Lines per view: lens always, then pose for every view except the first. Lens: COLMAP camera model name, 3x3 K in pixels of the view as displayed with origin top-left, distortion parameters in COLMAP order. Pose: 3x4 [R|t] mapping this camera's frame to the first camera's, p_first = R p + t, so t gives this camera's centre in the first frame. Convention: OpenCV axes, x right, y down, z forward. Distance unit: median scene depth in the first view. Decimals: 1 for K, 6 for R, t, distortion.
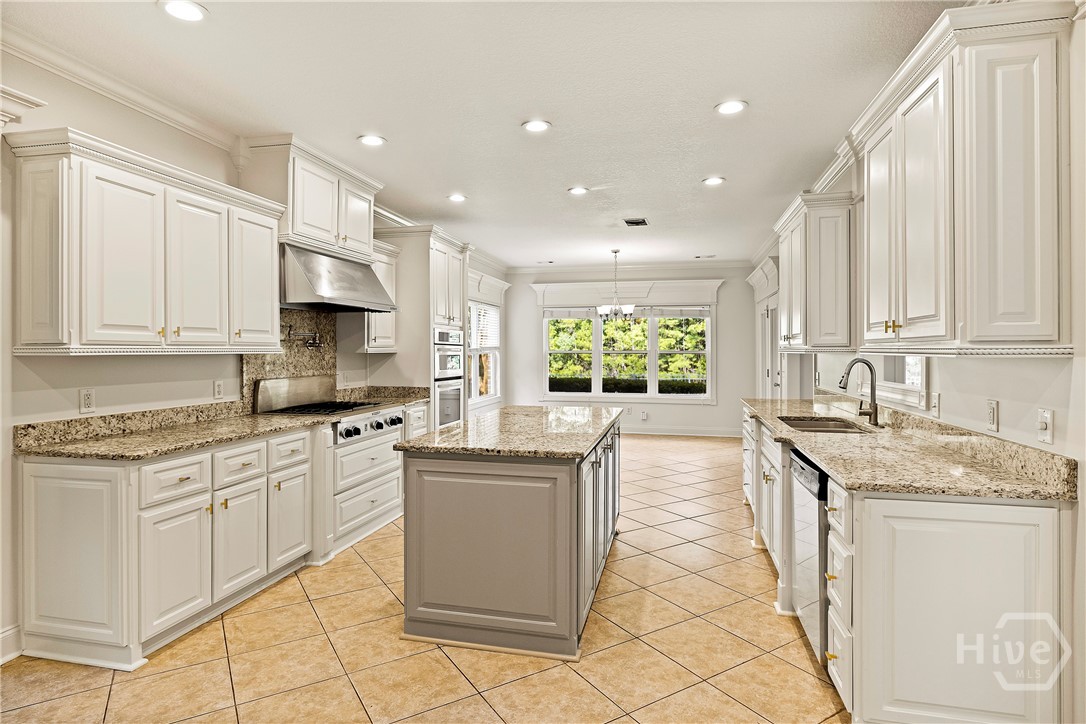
lens RADIAL K [[587.2, 0, 543.5], [0, 587.2, 353.6], [0, 0, 1]] dist [-0.003353, 0.000208]
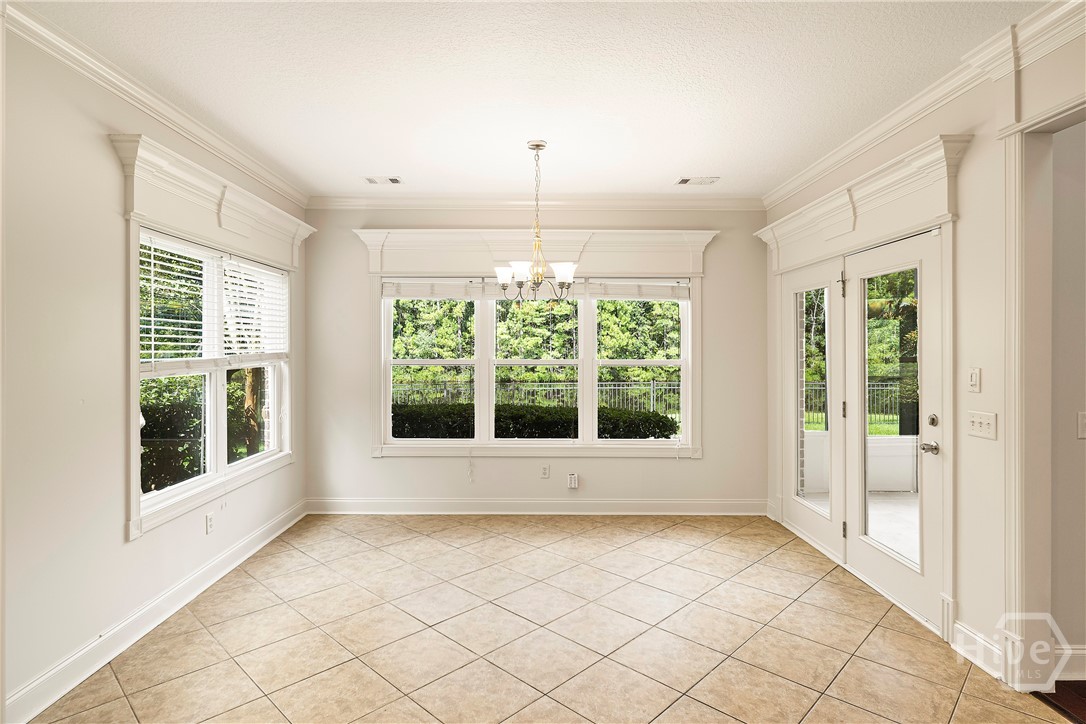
lens RADIAL K [[587.2, 0, 546.5], [0, 587.2, 345.3], [0, 0, 1]] dist [-0.003353, 0.000208]
pose [[0.970943, 0.003548, 0.239283, 0.017572], [-0.000849, 0.999935, -0.011380, -0.011391], [-0.239308, 0.010846, 0.970883, 0.465831]]
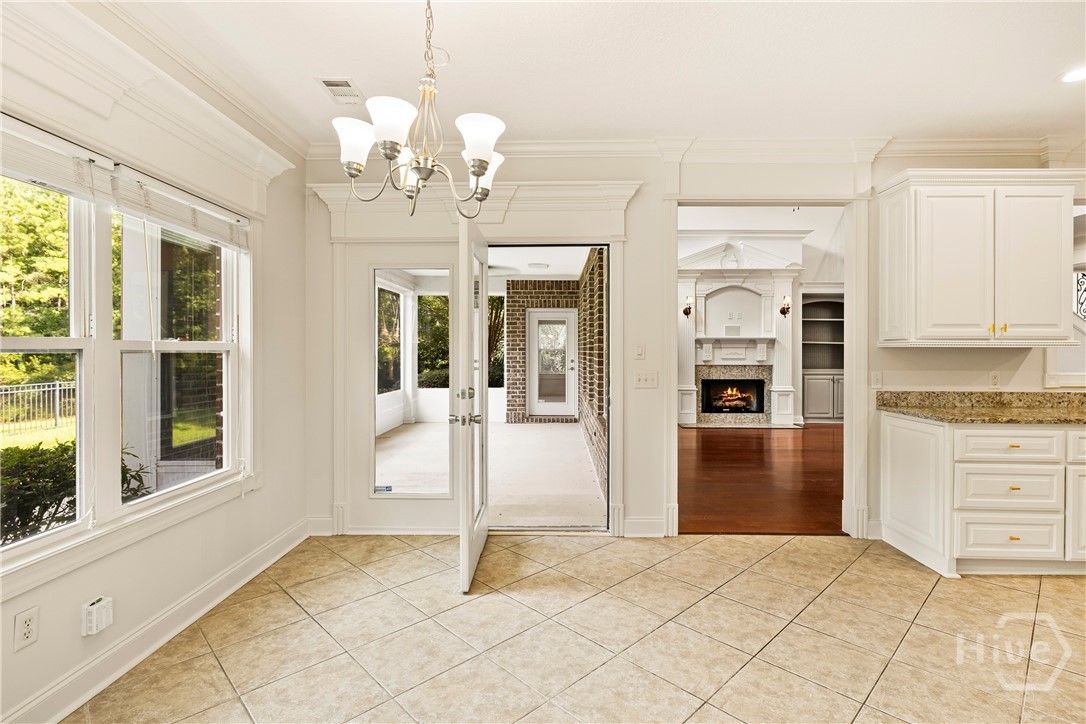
lens RADIAL K [[510.3, 0, 554.5], [0, 510.3, 350.6], [0, 0, 1]] dist [-0.002733, 0.001441]
pose [[-0.209432, 0.001283, 0.977822, -0.043162], [0.006397, 0.999980, 0.000058, -0.001984], [-0.977802, 0.006267, -0.209436, 0.736109]]
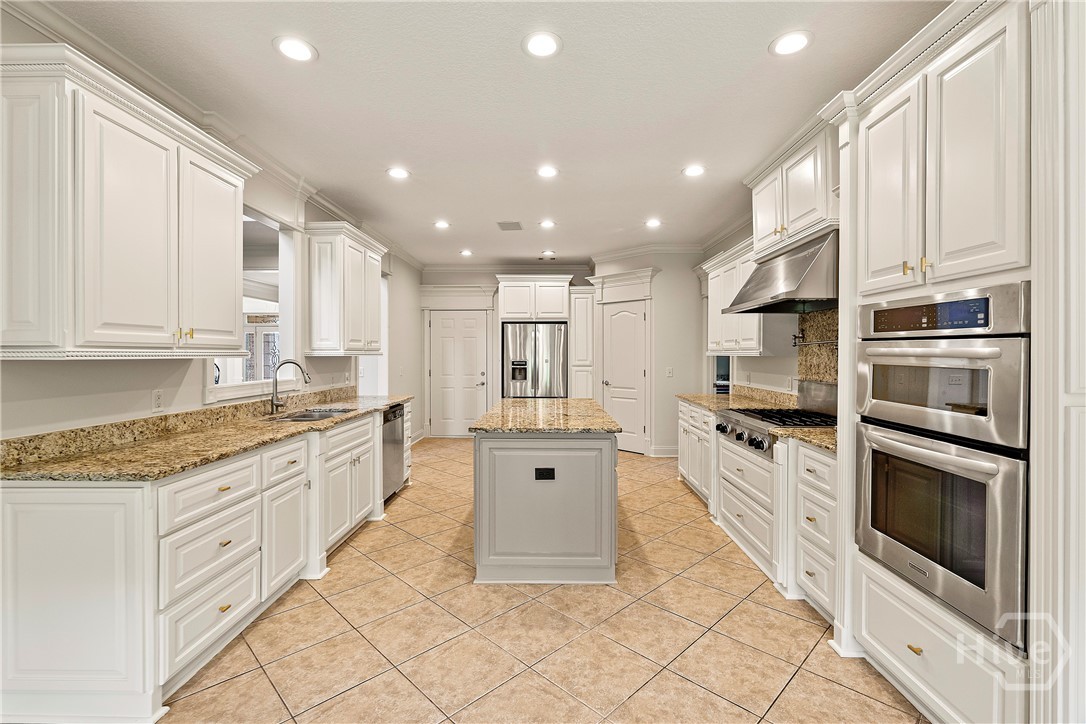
lens RADIAL K [[484.7, 0, 548.7], [0, 484.7, 353.3], [0, 0, 1]] dist [-0.017843, 0.002361]
pose [[-0.976484, 0.004237, -0.215549, 0.068087], [0.002529, 0.999963, 0.008200, -0.005381], [0.215576, 0.007462, -0.976459, 0.668745]]
